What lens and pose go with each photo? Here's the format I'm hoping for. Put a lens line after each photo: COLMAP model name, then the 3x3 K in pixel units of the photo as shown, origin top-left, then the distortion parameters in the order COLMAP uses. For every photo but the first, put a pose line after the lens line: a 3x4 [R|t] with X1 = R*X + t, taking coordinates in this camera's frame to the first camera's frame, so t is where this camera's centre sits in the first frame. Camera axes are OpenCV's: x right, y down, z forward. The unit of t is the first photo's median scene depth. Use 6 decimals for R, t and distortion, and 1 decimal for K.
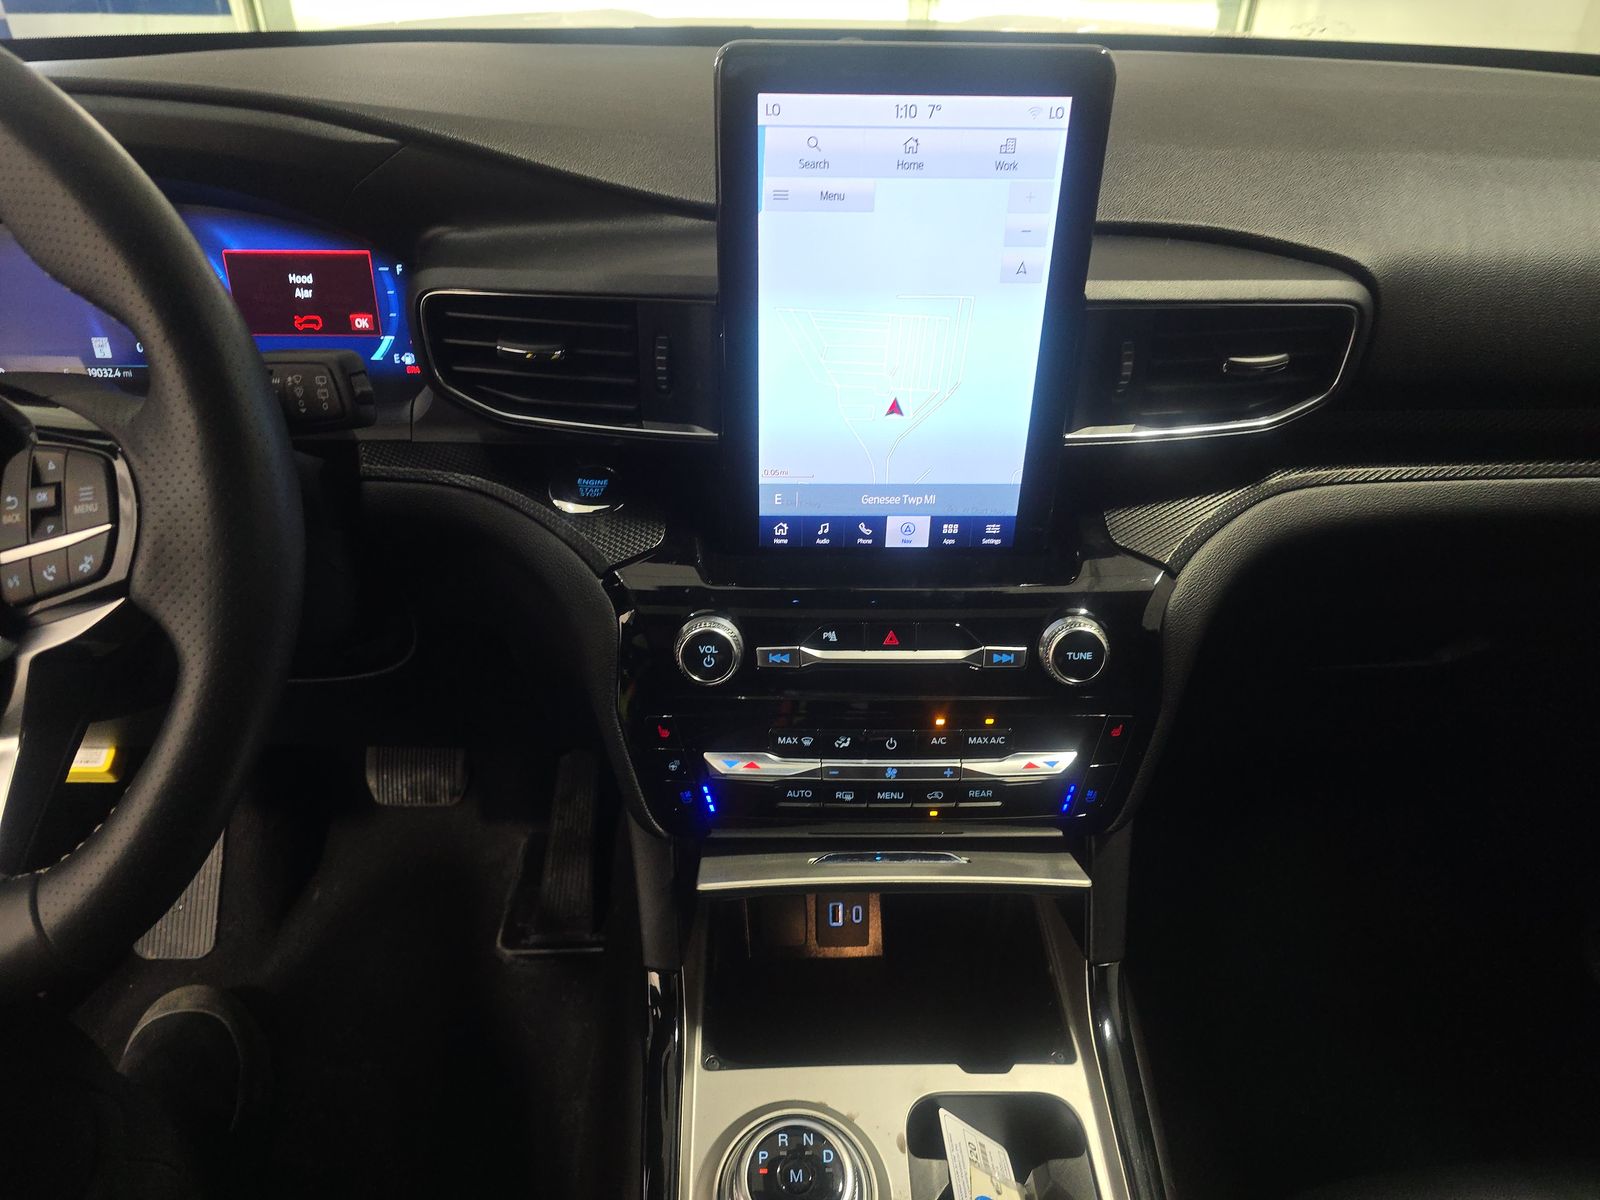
lens RADIAL K [[1061.2, 0, 801.6], [0, 1061.2, 622.2], [0, 0, 1]] dist [0.138578, -0.145033]
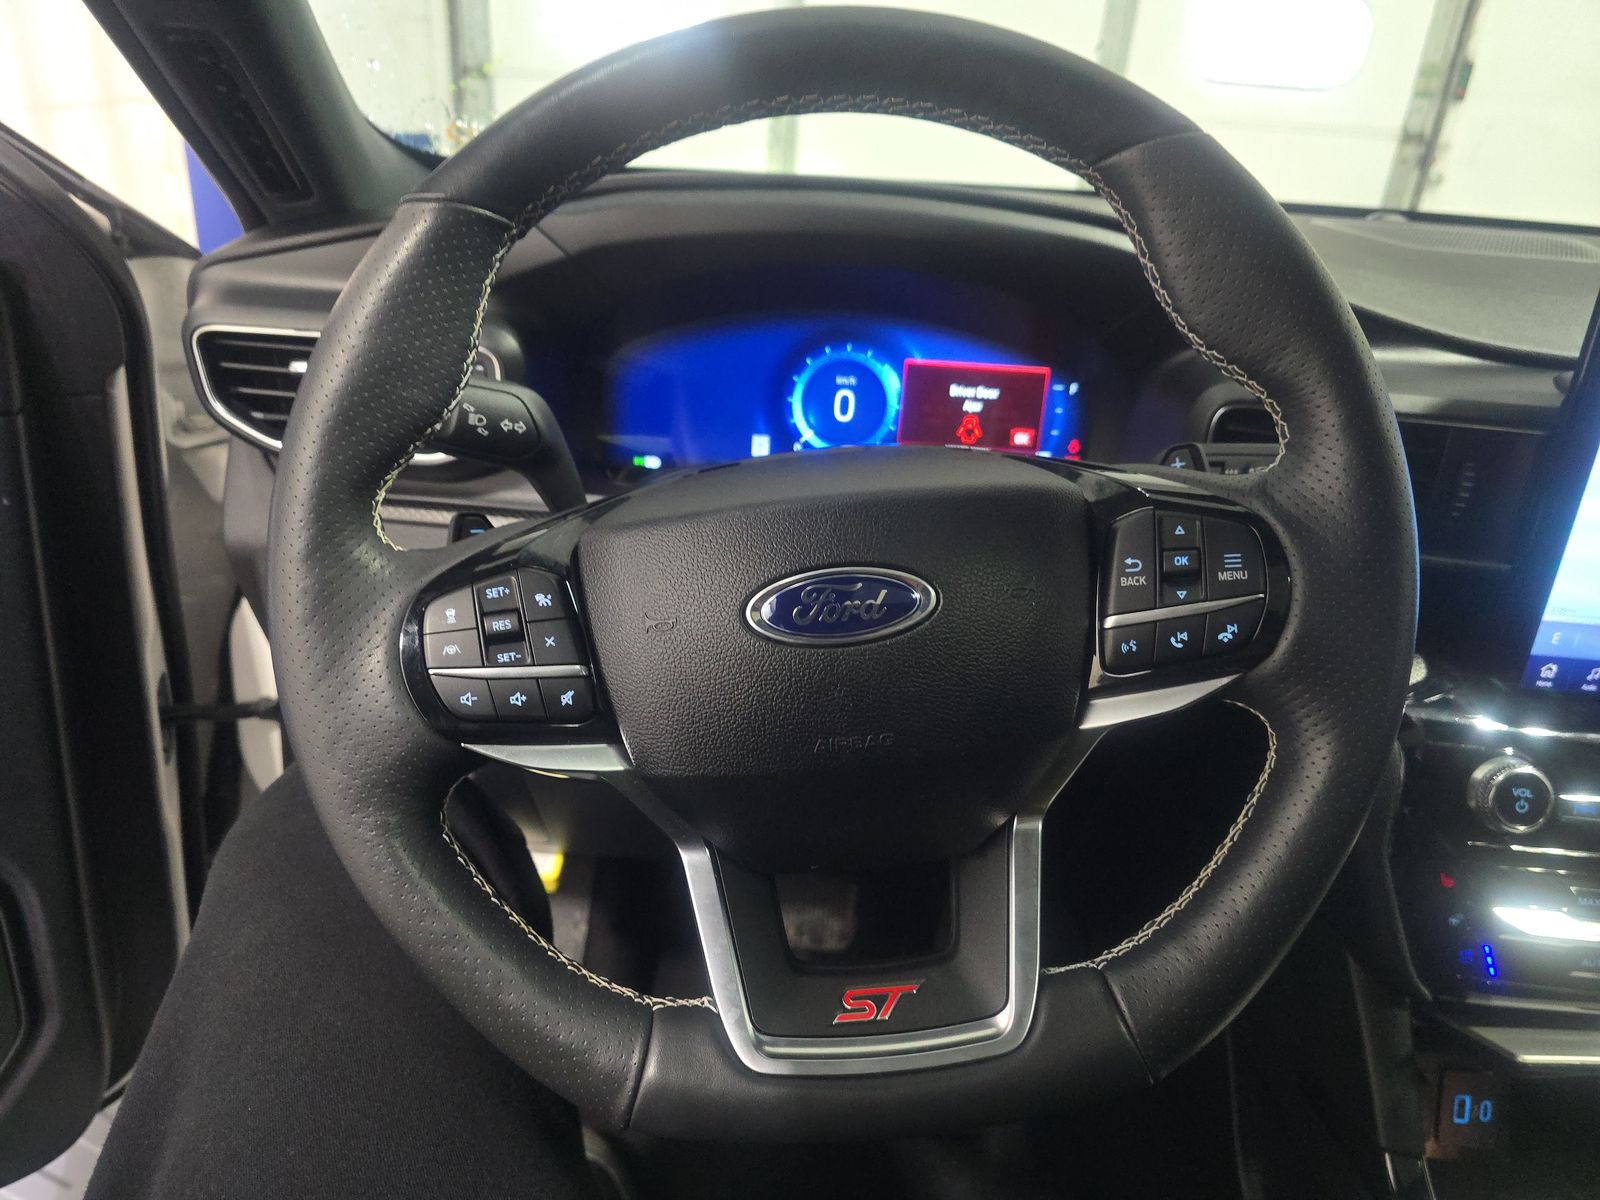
lens RADIAL K [[1090.7, 0, 800.0], [0, 1090.7, 651.4], [0, 0, 1]] dist [0.002625, 0.001299]
pose [[0.996201, 0.079204, -0.036187, -0.643634], [-0.083343, 0.987655, -0.132633, 0.077390], [0.025235, 0.135145, 0.990504, 0.037425]]
